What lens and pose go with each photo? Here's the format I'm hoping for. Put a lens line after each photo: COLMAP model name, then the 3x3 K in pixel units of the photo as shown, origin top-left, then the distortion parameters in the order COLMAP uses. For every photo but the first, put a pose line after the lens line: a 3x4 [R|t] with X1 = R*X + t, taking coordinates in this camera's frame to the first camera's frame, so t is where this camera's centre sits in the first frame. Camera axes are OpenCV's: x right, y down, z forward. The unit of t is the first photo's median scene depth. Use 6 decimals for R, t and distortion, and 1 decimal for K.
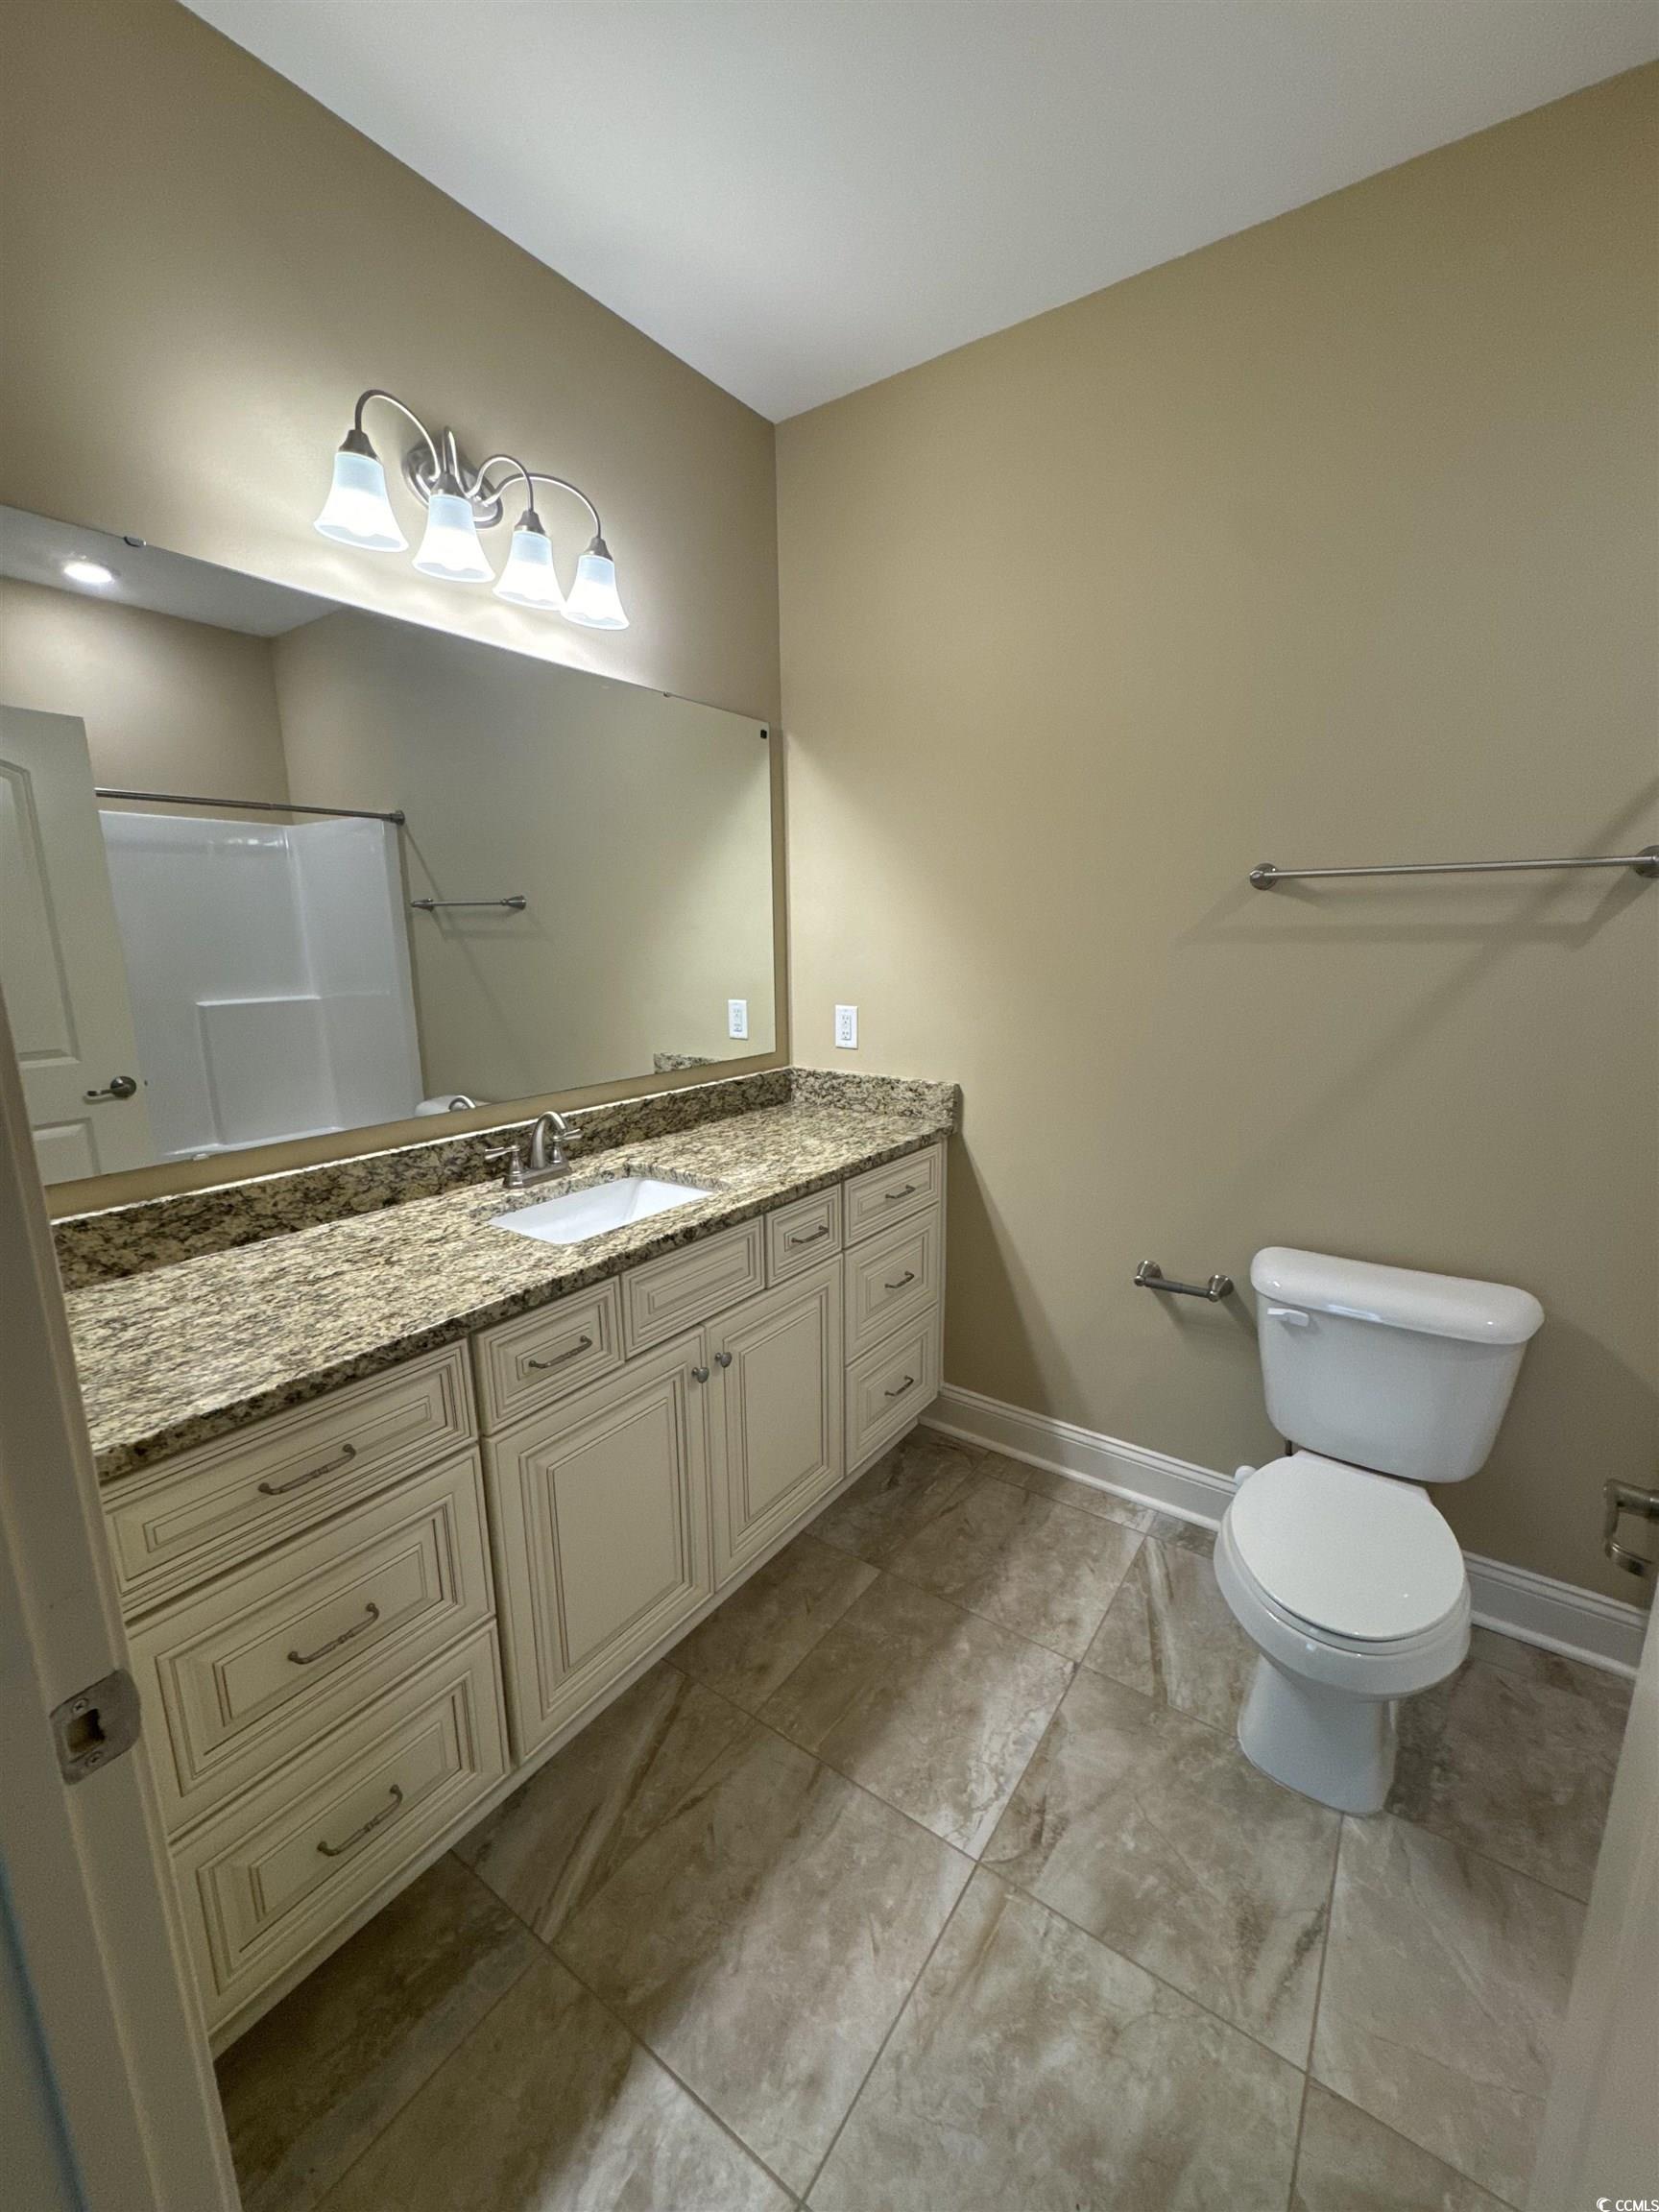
lens RADIAL K [[882.3, 0, 828.8], [0, 882.3, 1108.6], [0, 0, 1]] dist [-0.002309, -0.000184]
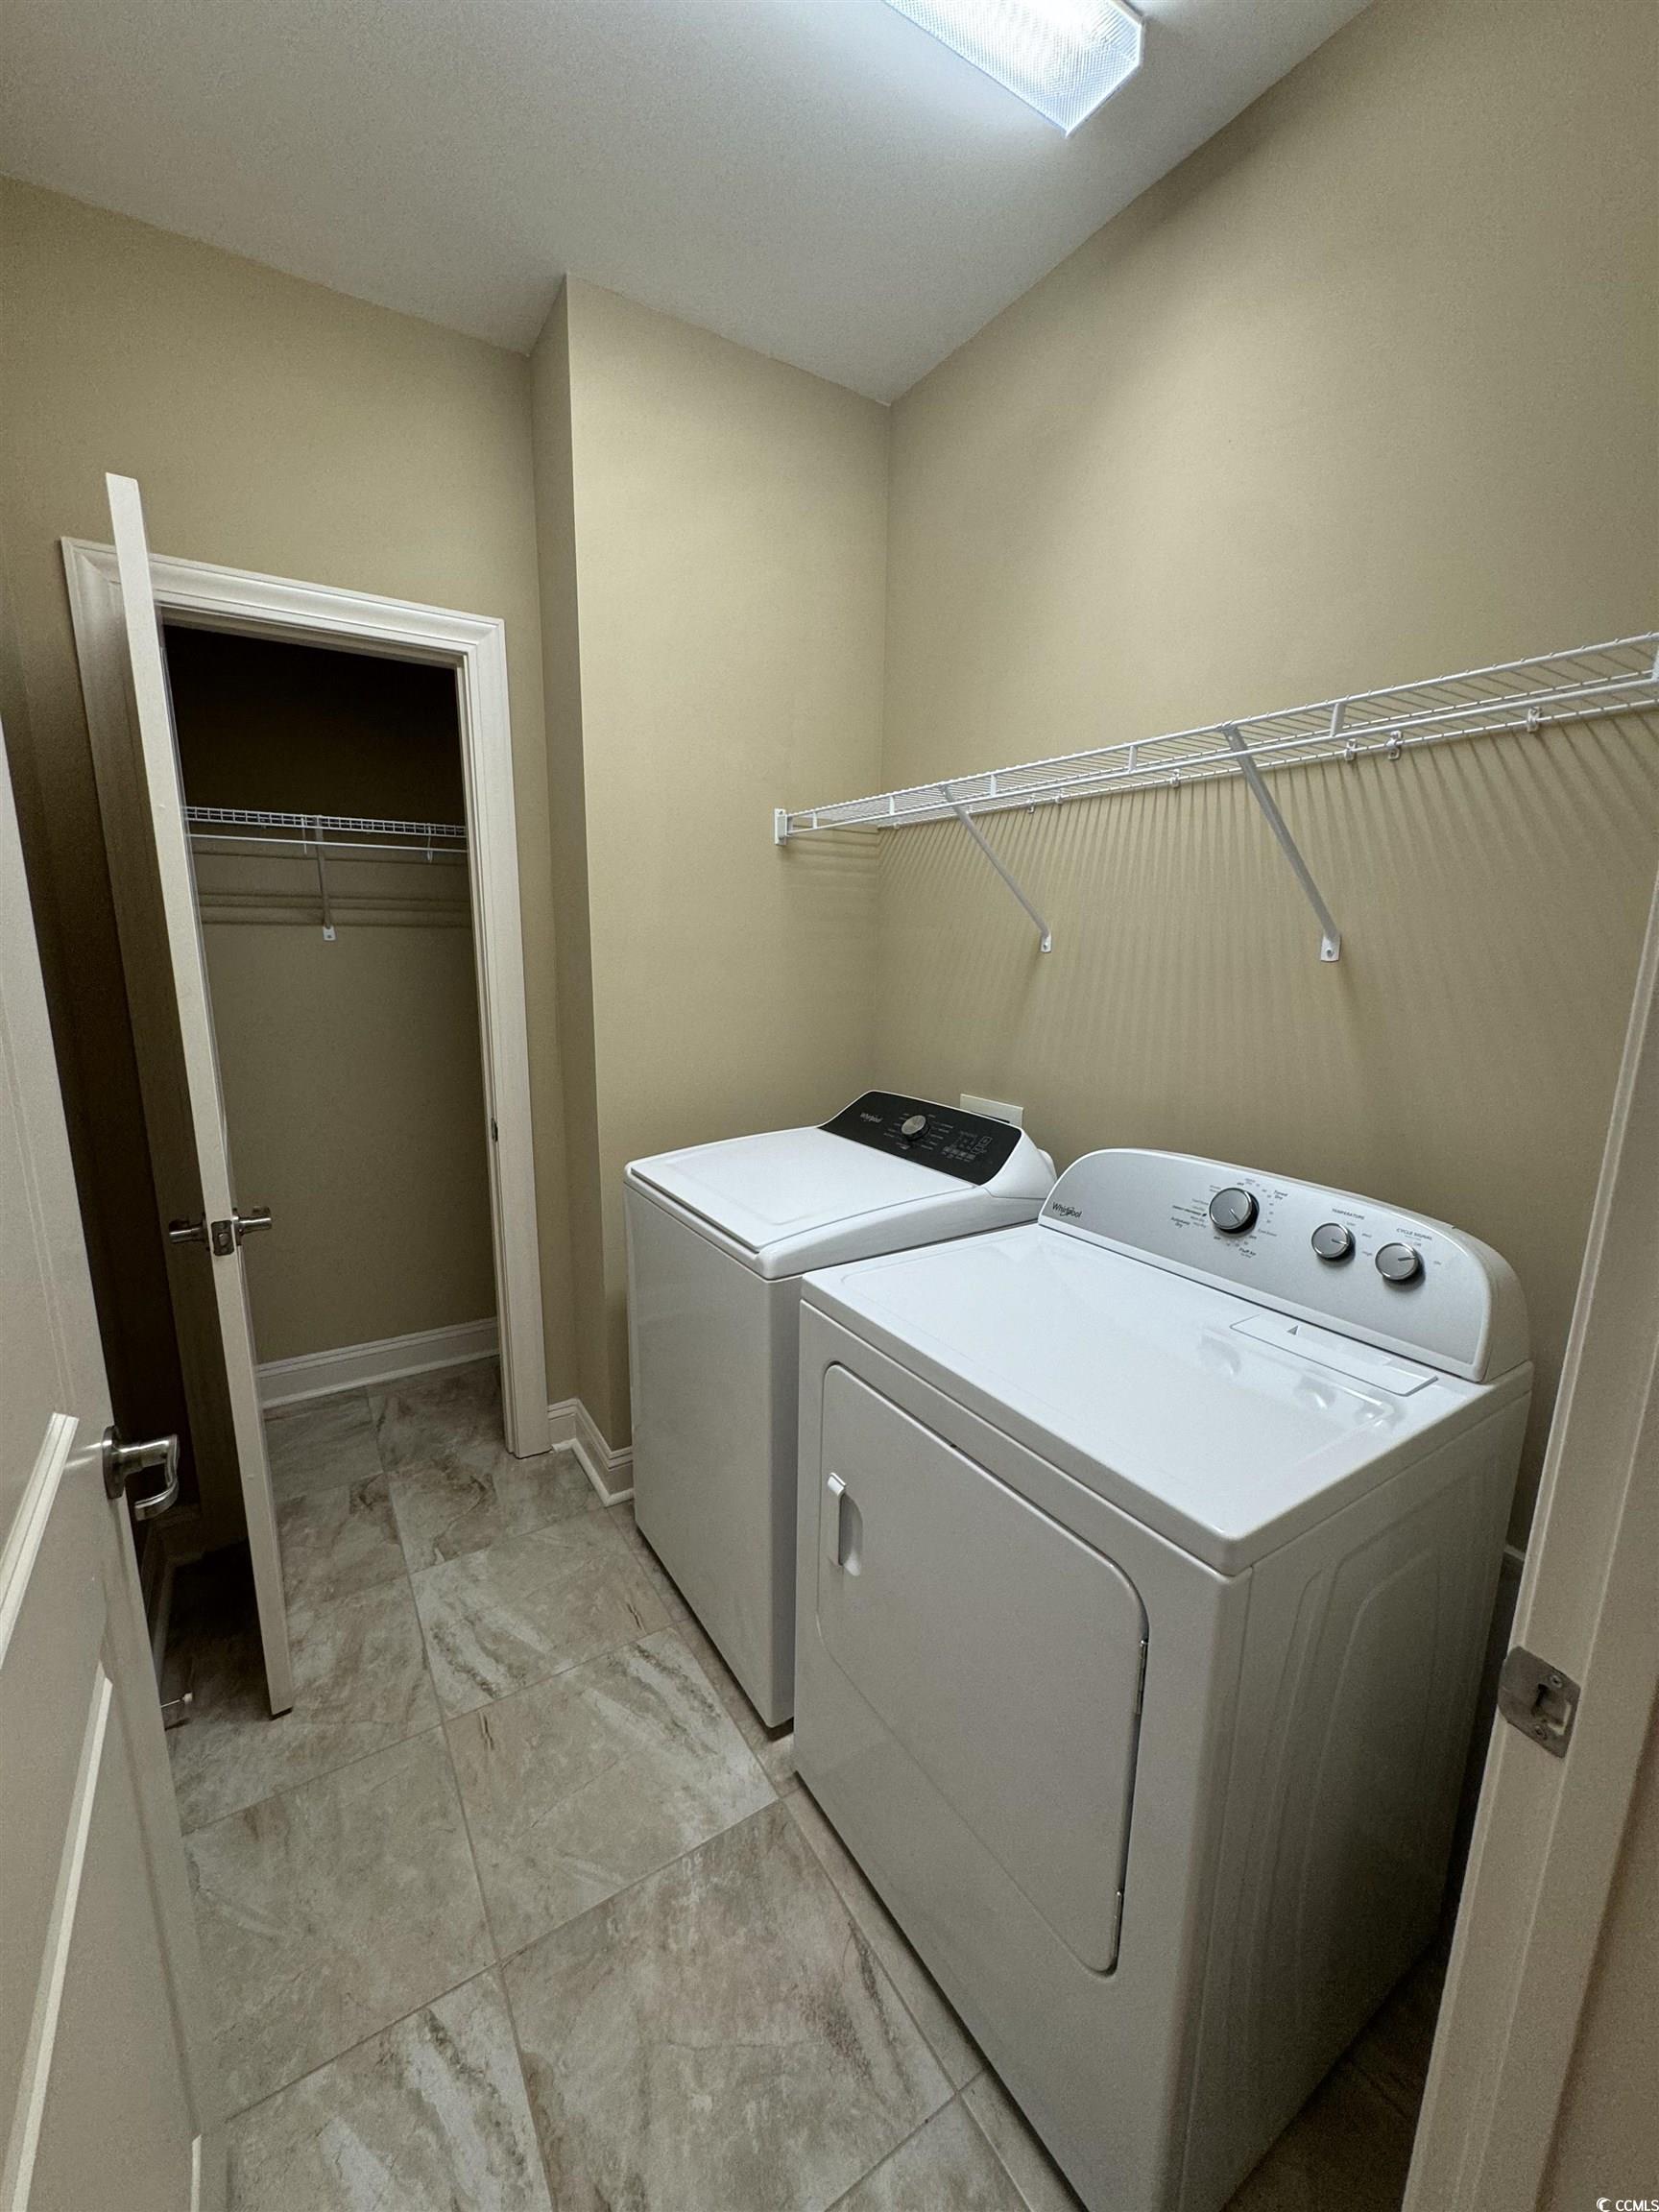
lens RADIAL K [[882.3, 0, 826.0], [0, 882.3, 1110.7], [0, 0, 1]] dist [-0.002309, -0.000184]
pose [[0.376147, -0.169129, 0.910993, -0.200916], [0.170106, 0.979093, 0.111536, -0.111653], [-0.910811, 0.113011, 0.397053, 0.536331]]
